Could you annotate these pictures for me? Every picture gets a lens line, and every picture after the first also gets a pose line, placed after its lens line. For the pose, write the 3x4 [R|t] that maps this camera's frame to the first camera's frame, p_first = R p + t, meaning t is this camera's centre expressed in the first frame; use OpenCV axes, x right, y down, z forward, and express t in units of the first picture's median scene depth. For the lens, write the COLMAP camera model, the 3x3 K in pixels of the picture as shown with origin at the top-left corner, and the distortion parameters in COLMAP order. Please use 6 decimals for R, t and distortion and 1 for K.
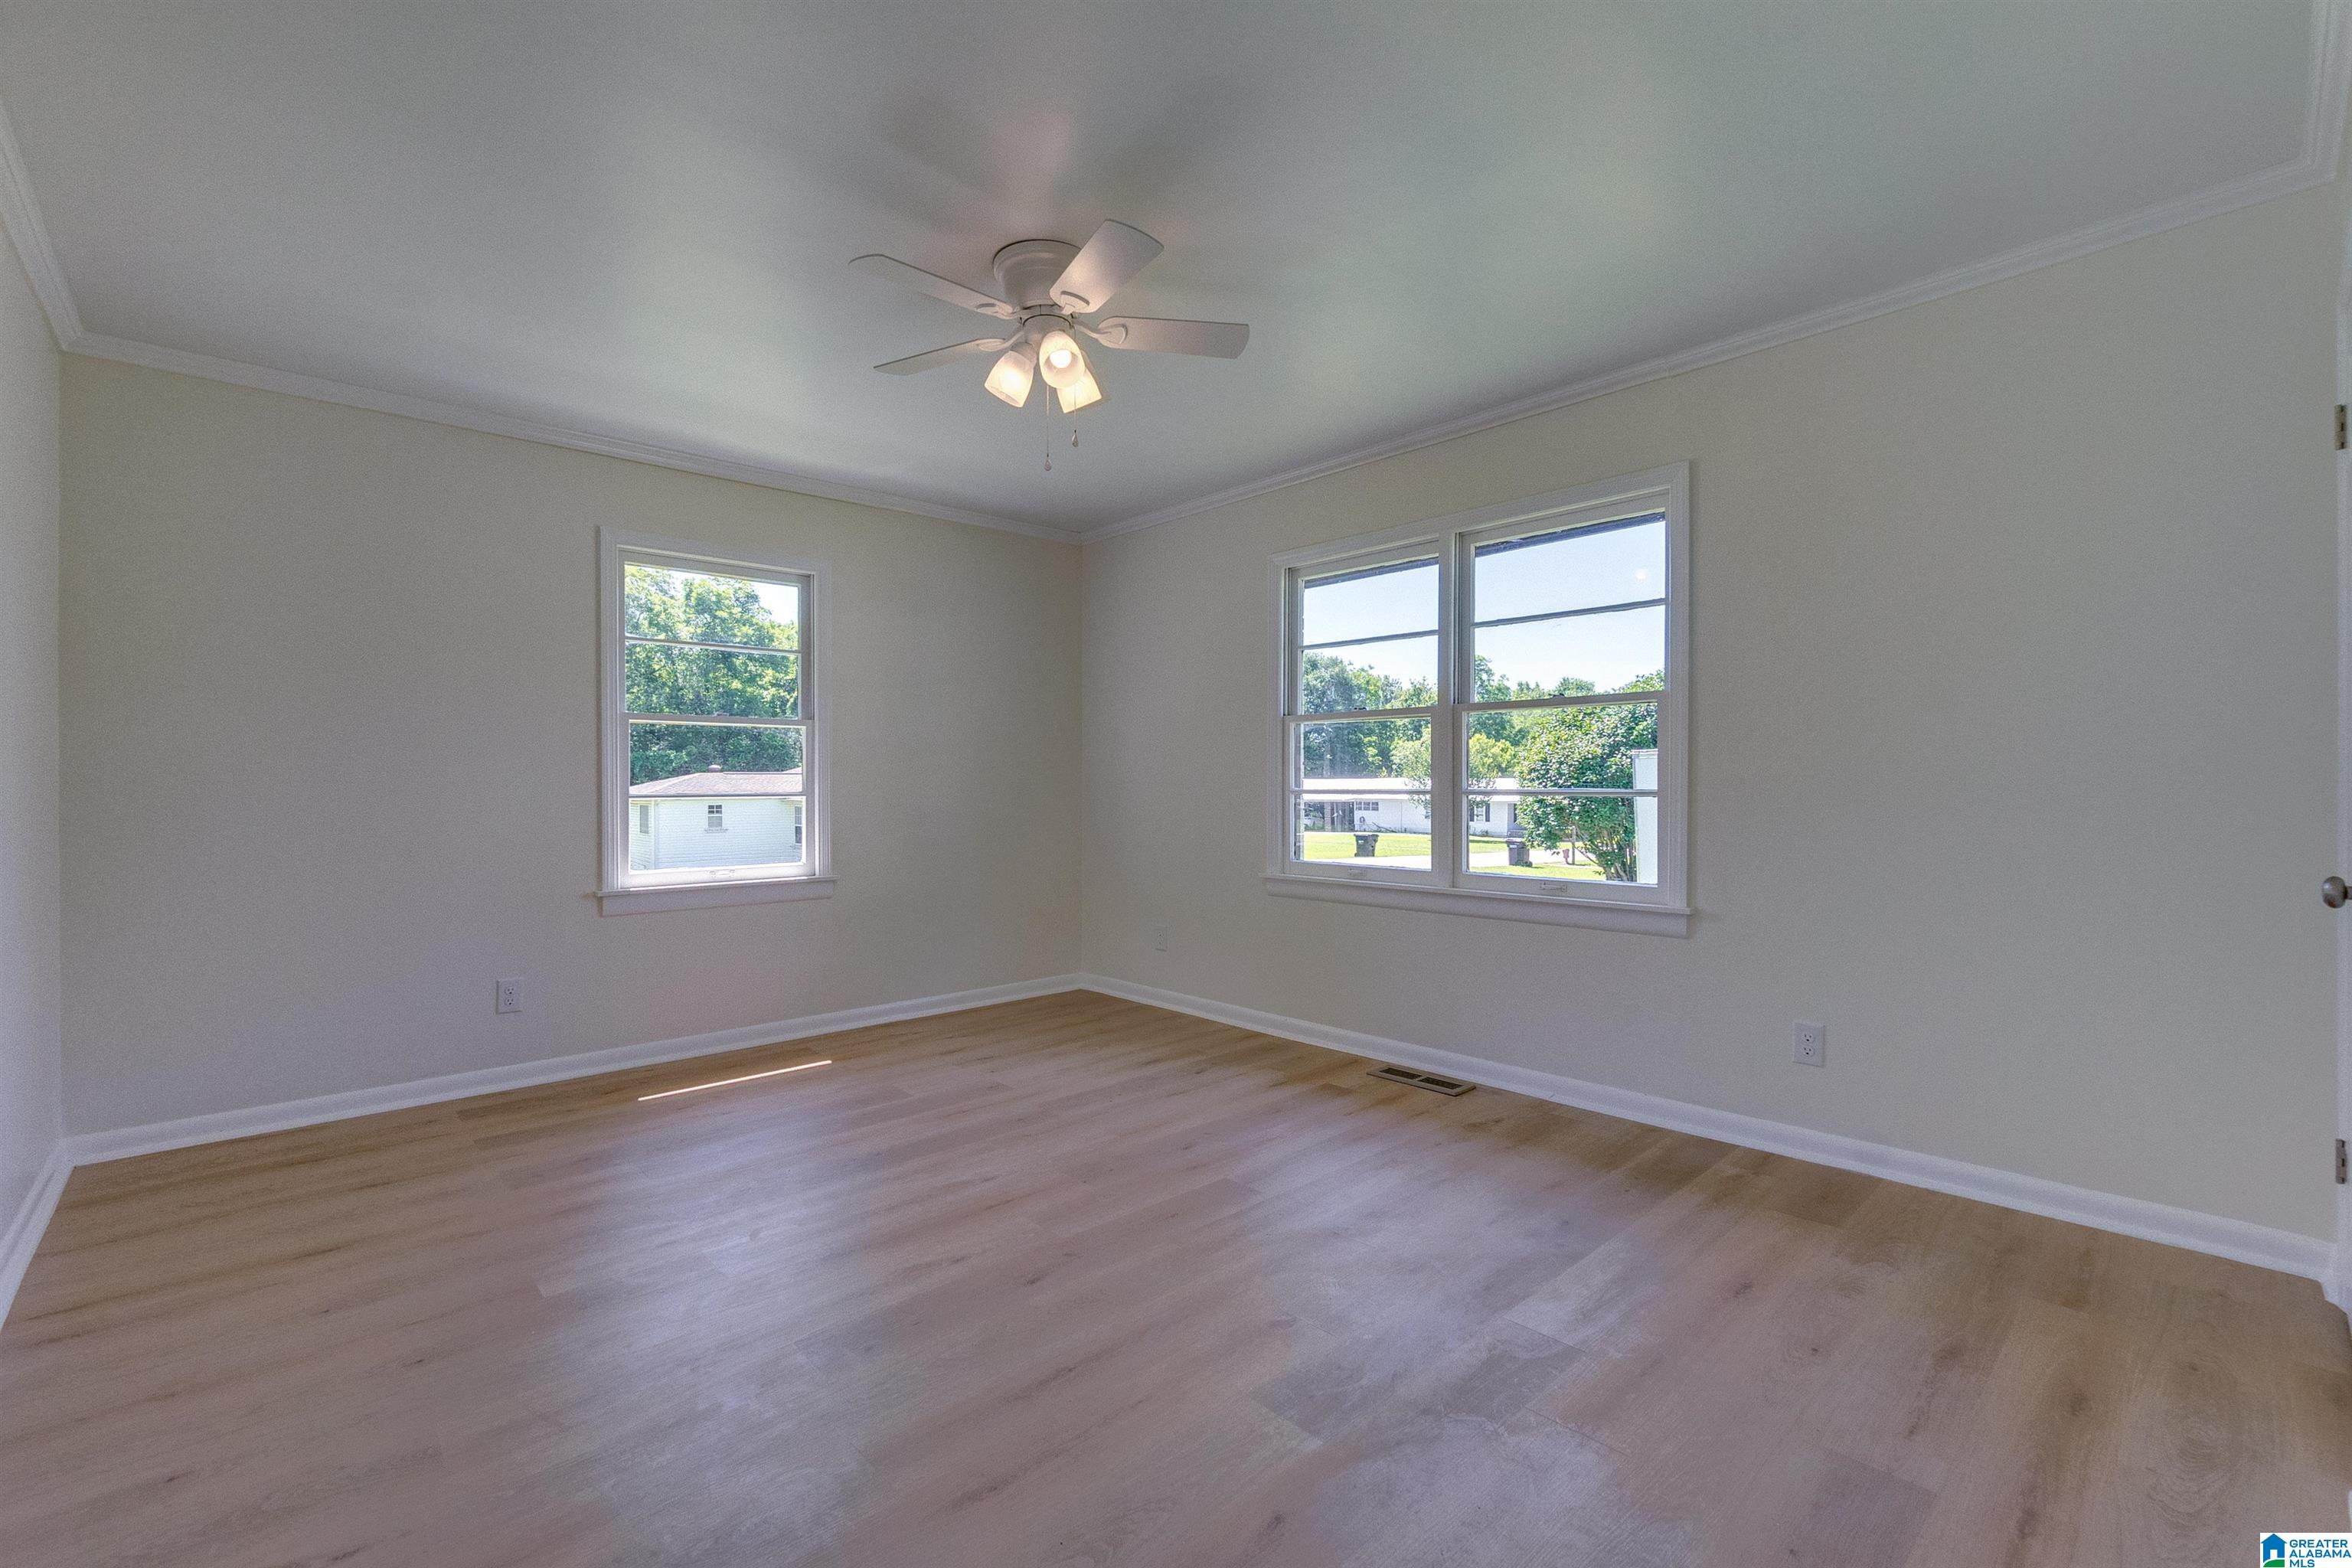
lens RADIAL K [[1016.0, 0, 1176.0], [0, 1016.0, 784.0], [0, 0, 1]] dist [-0.002082, -0.000364]
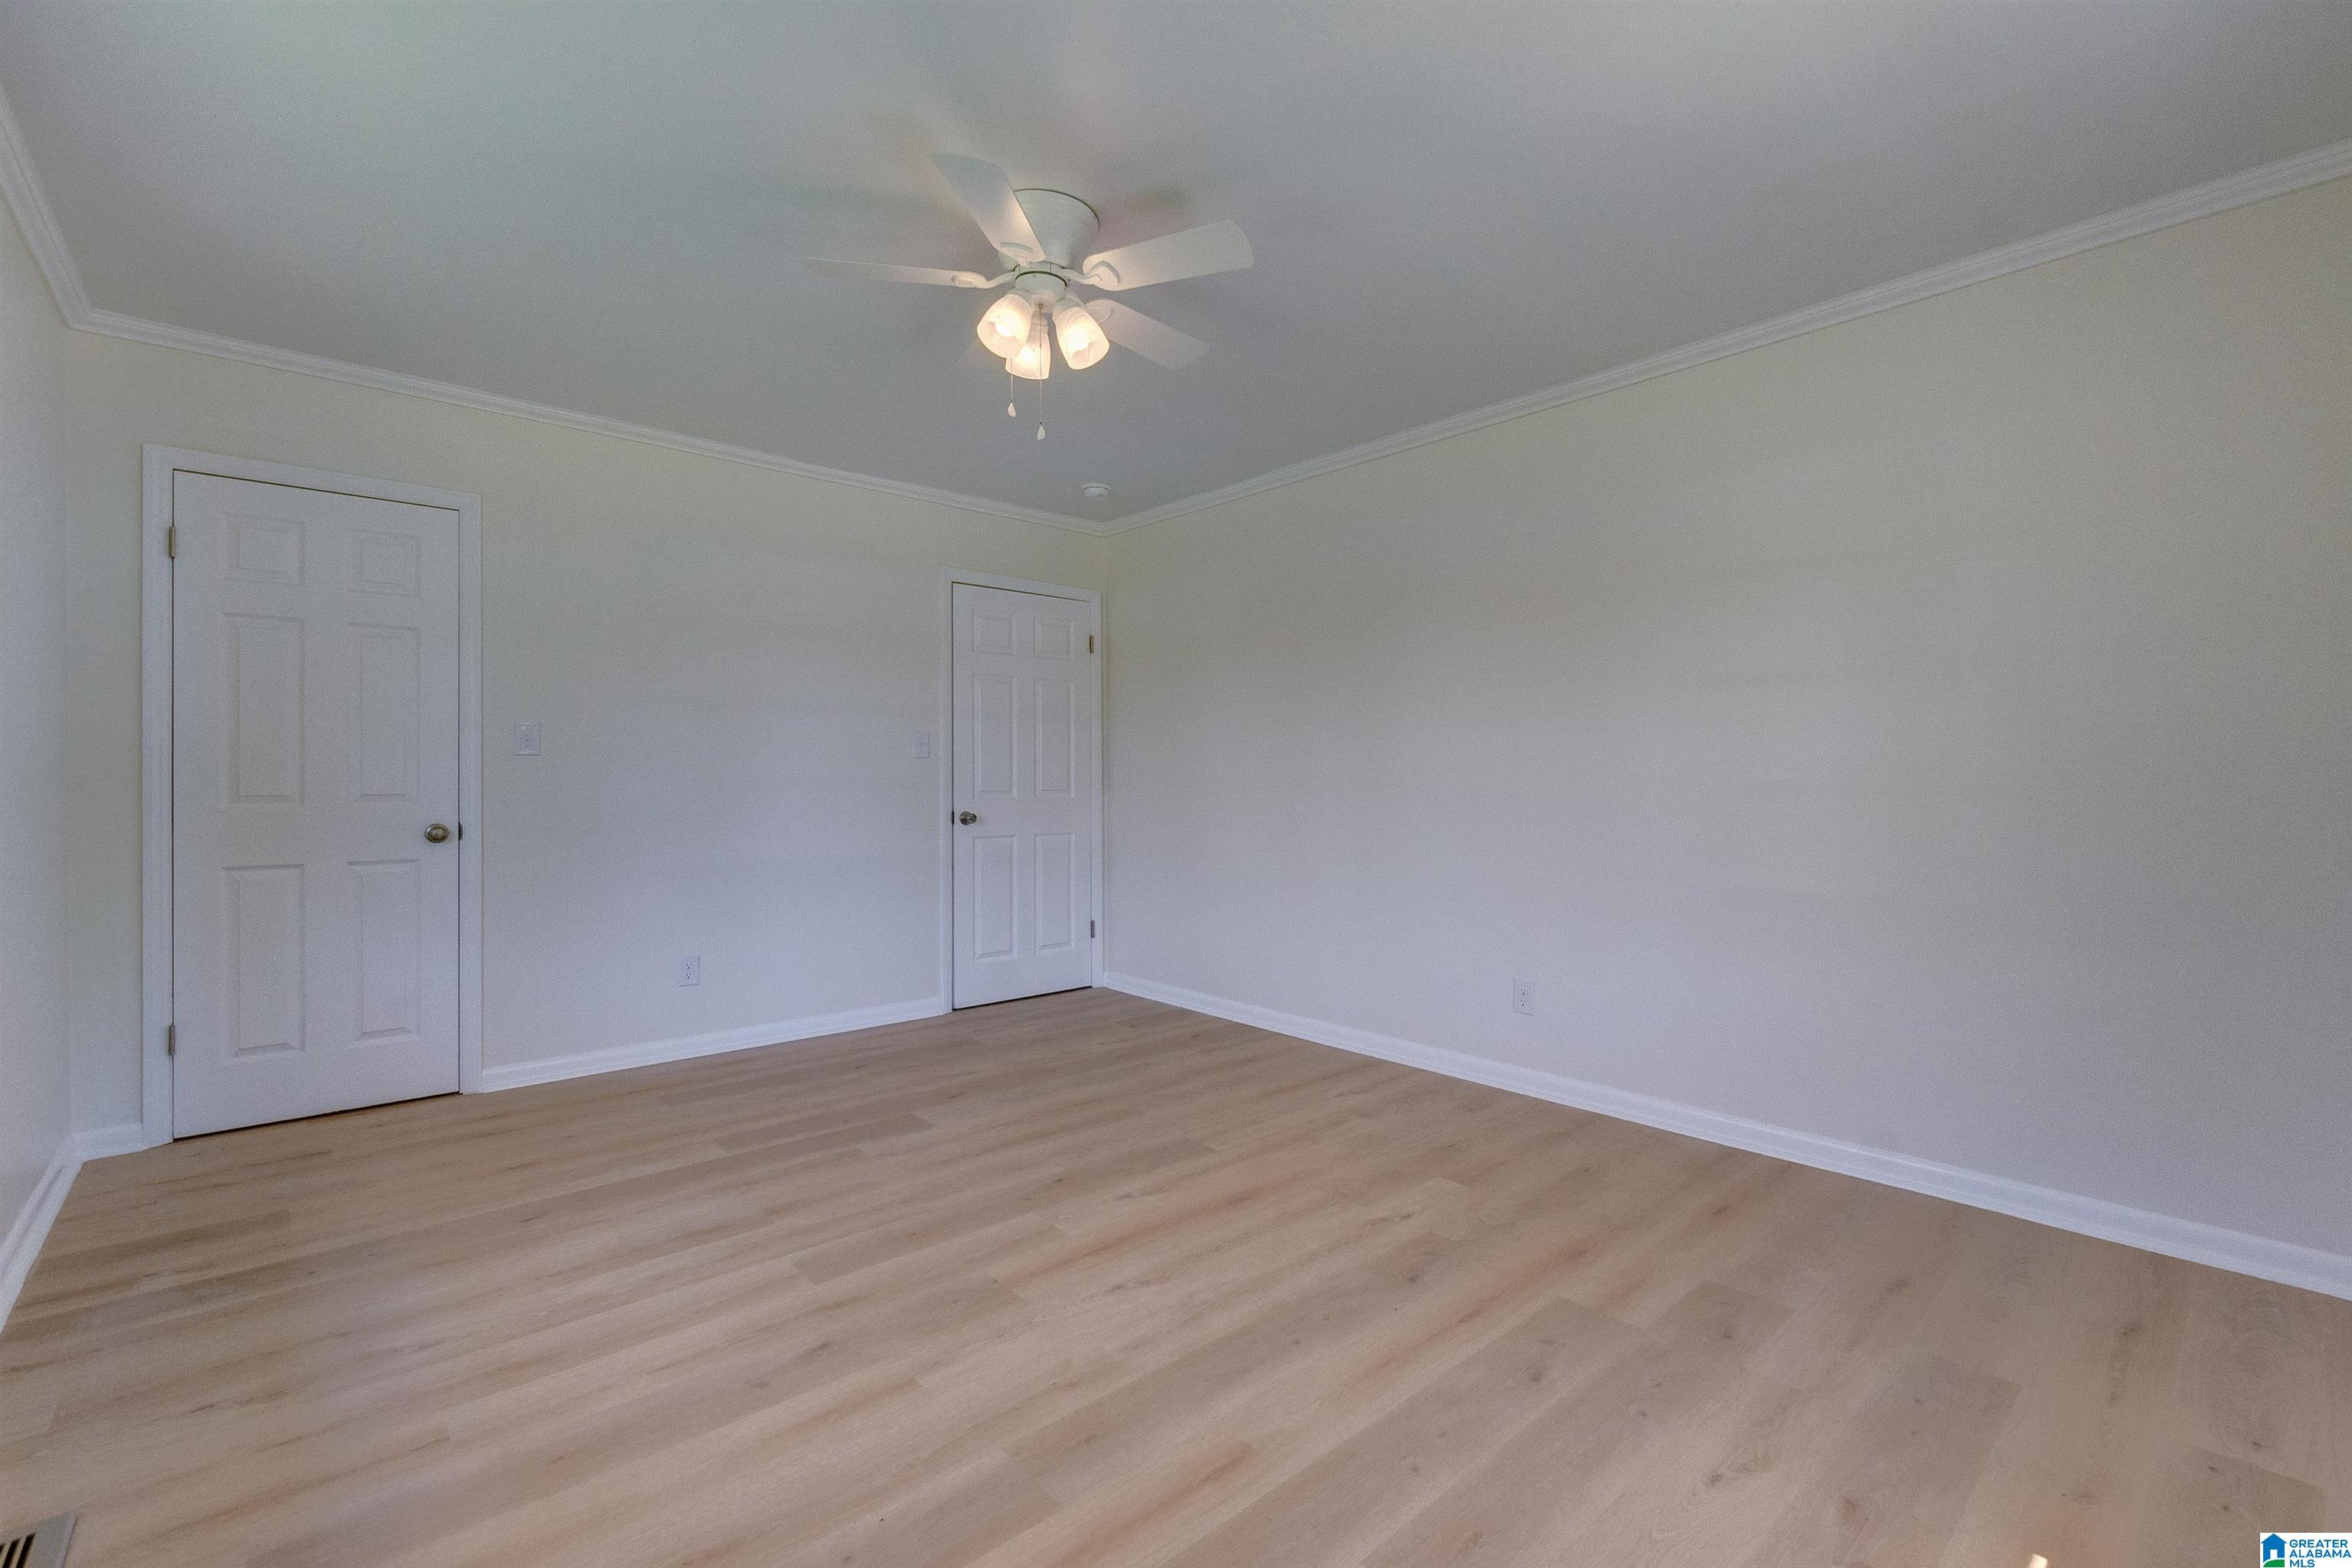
lens RADIAL K [[1016.0, 0, 1176.0], [0, 1016.0, 784.0], [0, 0, 1]] dist [-0.002082, -0.000364]
pose [[-0.999527, 0.003909, 0.030506, -0.265020], [0.004035, 0.999984, 0.004063, 0.000808], [-0.030489, 0.004184, -0.999526, 1.840082]]
